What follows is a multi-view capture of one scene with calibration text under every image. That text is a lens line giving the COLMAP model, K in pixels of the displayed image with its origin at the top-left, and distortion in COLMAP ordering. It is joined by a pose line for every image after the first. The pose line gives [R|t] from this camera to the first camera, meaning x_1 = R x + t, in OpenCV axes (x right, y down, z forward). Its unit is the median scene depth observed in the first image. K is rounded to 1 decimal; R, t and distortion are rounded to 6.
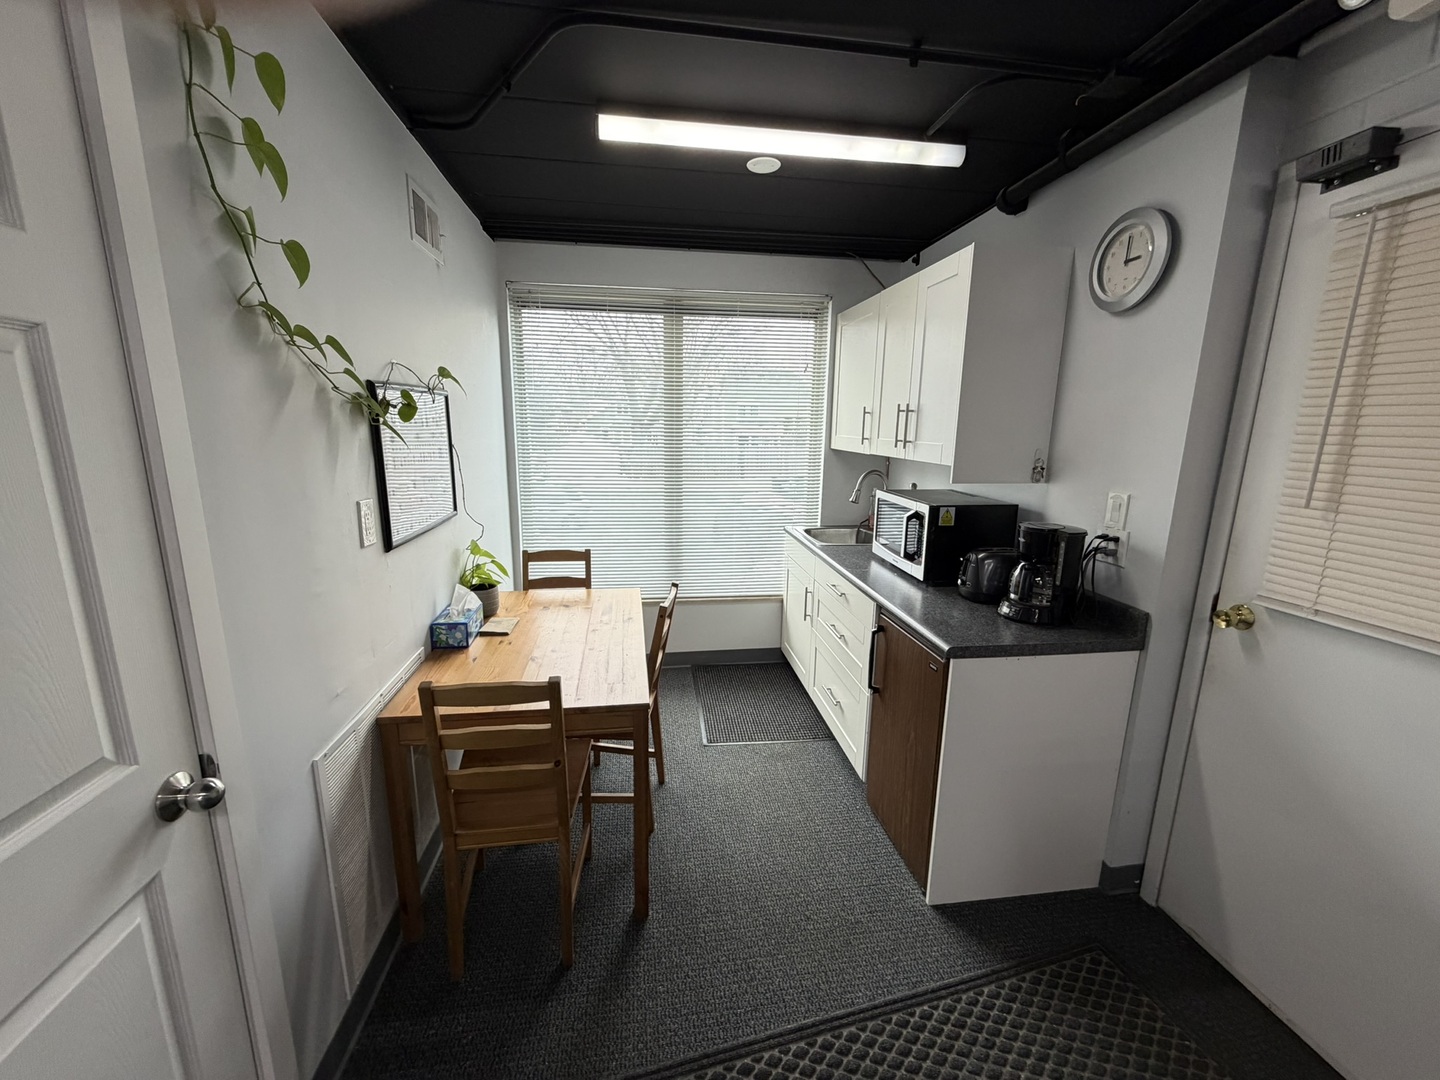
lens RADIAL K [[573.9, 0, 714.0], [0, 573.9, 539.2], [0, 0, 1]] dist [-0.000010, -0.000081]
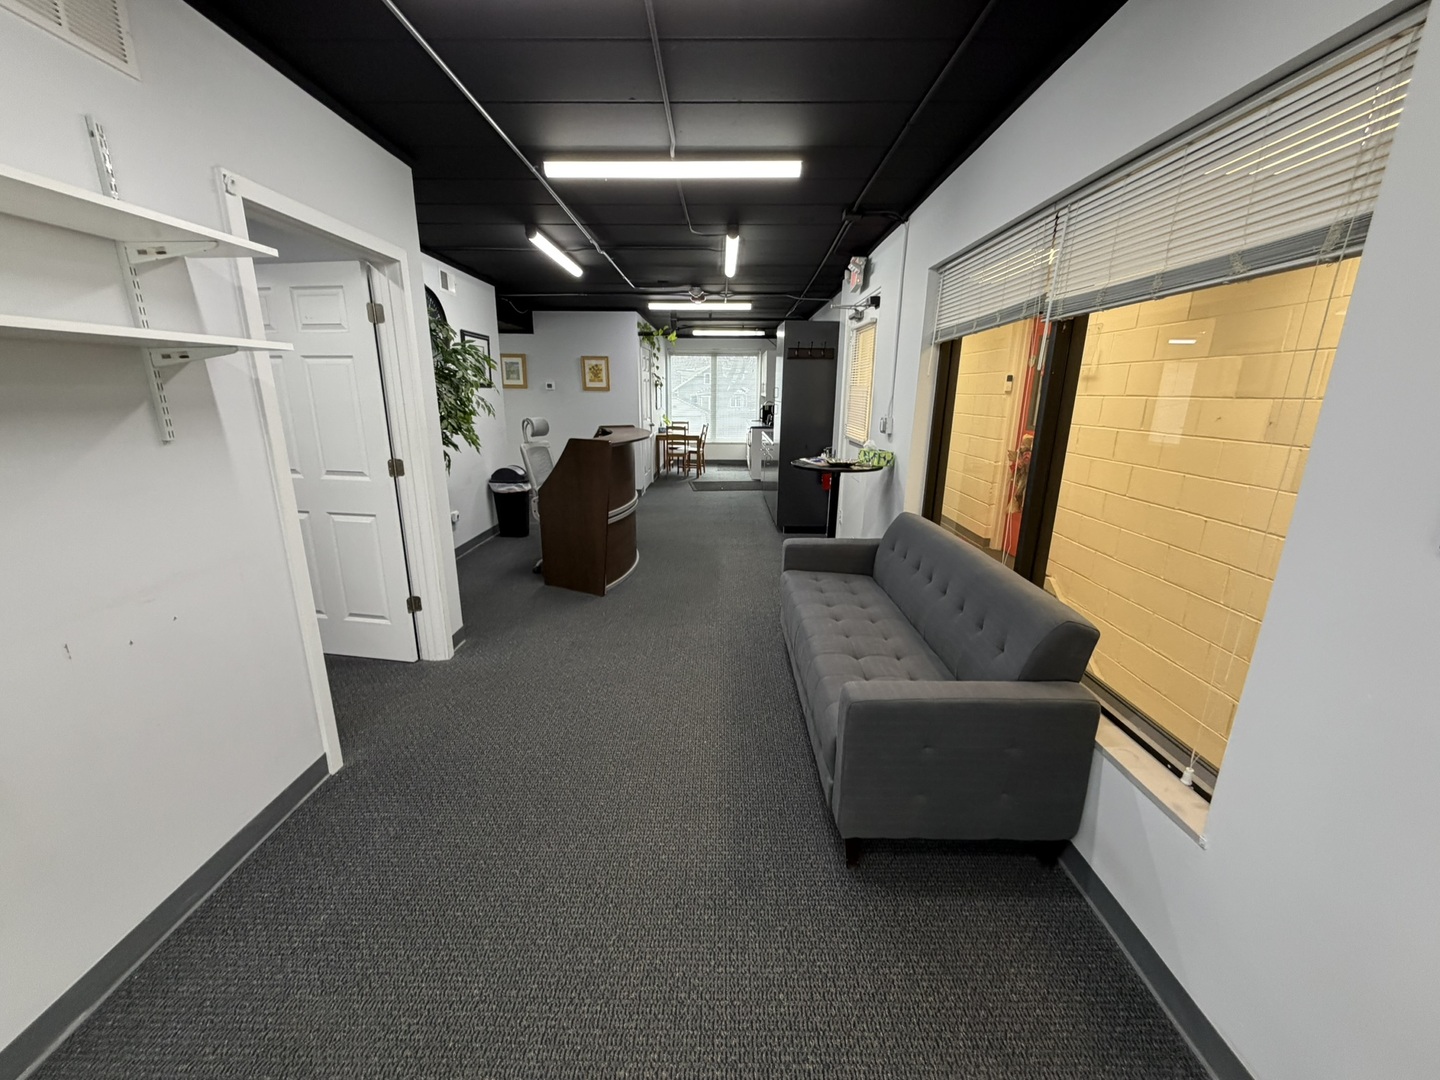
lens RADIAL K [[573.9, 0, 714.0], [0, 573.9, 539.2], [0, 0, 1]] dist [-0.000010, -0.000081]
pose [[0.988903, 0.033184, -0.144808, 0.854411], [-0.025582, 0.998211, 0.054046, 0.949436], [0.146342, -0.049741, 0.987983, -4.495447]]
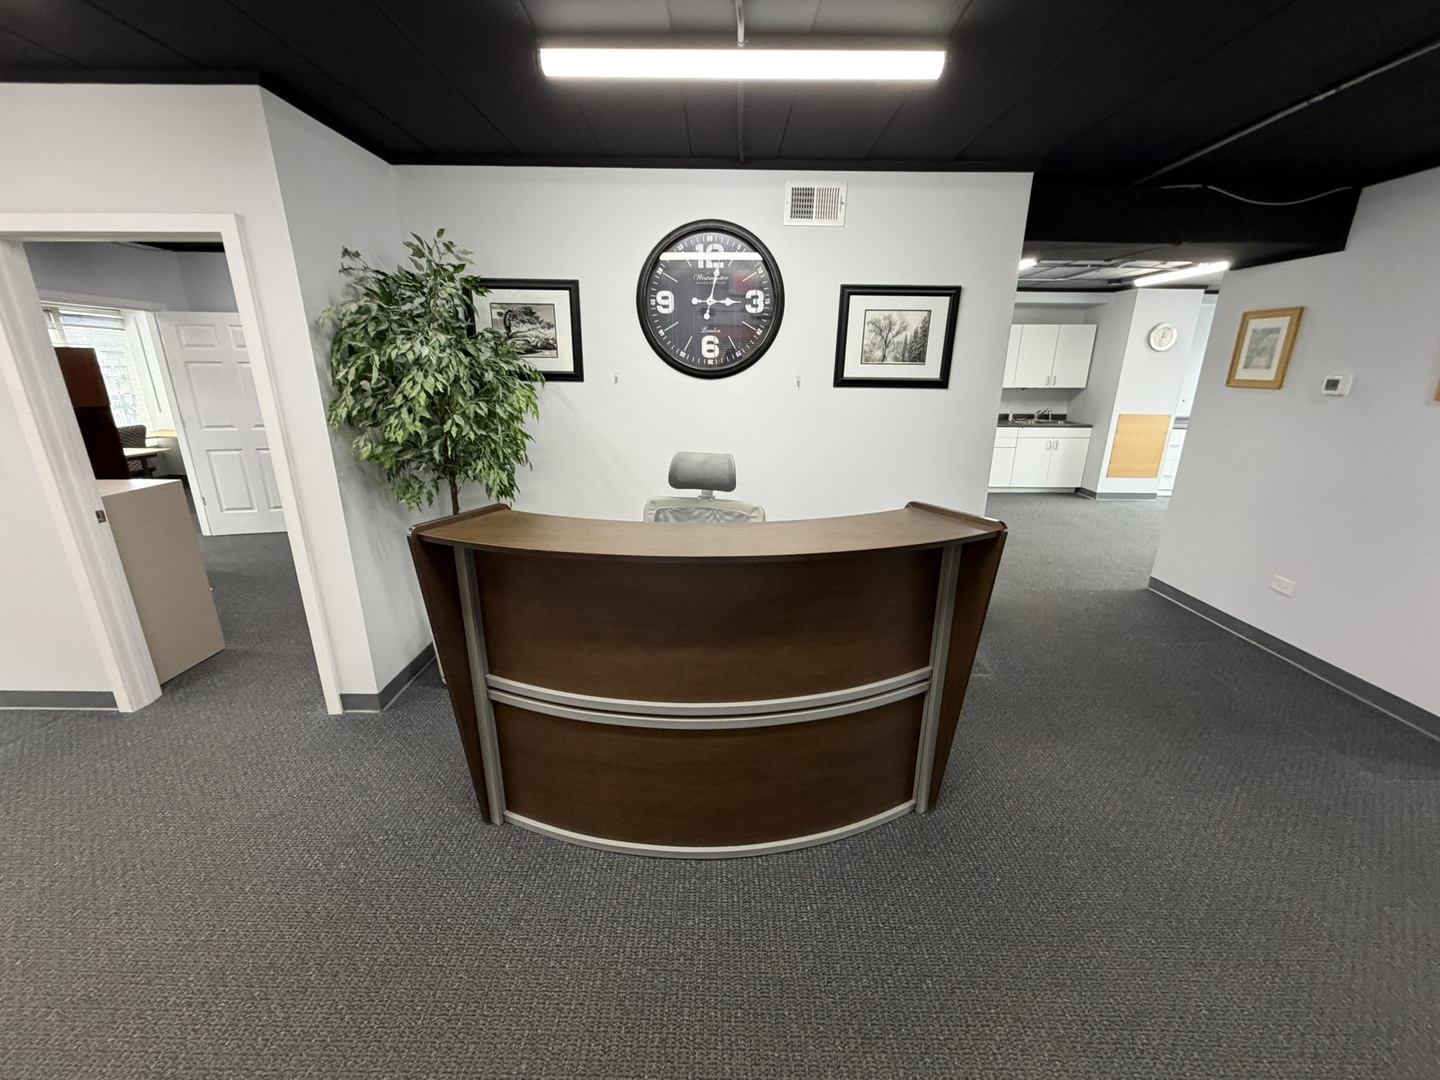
lens RADIAL K [[573.9, 0, 714.0], [0, 573.9, 539.2], [0, 0, 1]] dist [-0.000010, -0.000081]
pose [[-0.146086, 0.271017, -0.951425, 0.945318], [-0.204211, 0.932767, 0.297058, 0.355391], [0.967965, 0.237687, -0.080920, -1.855691]]
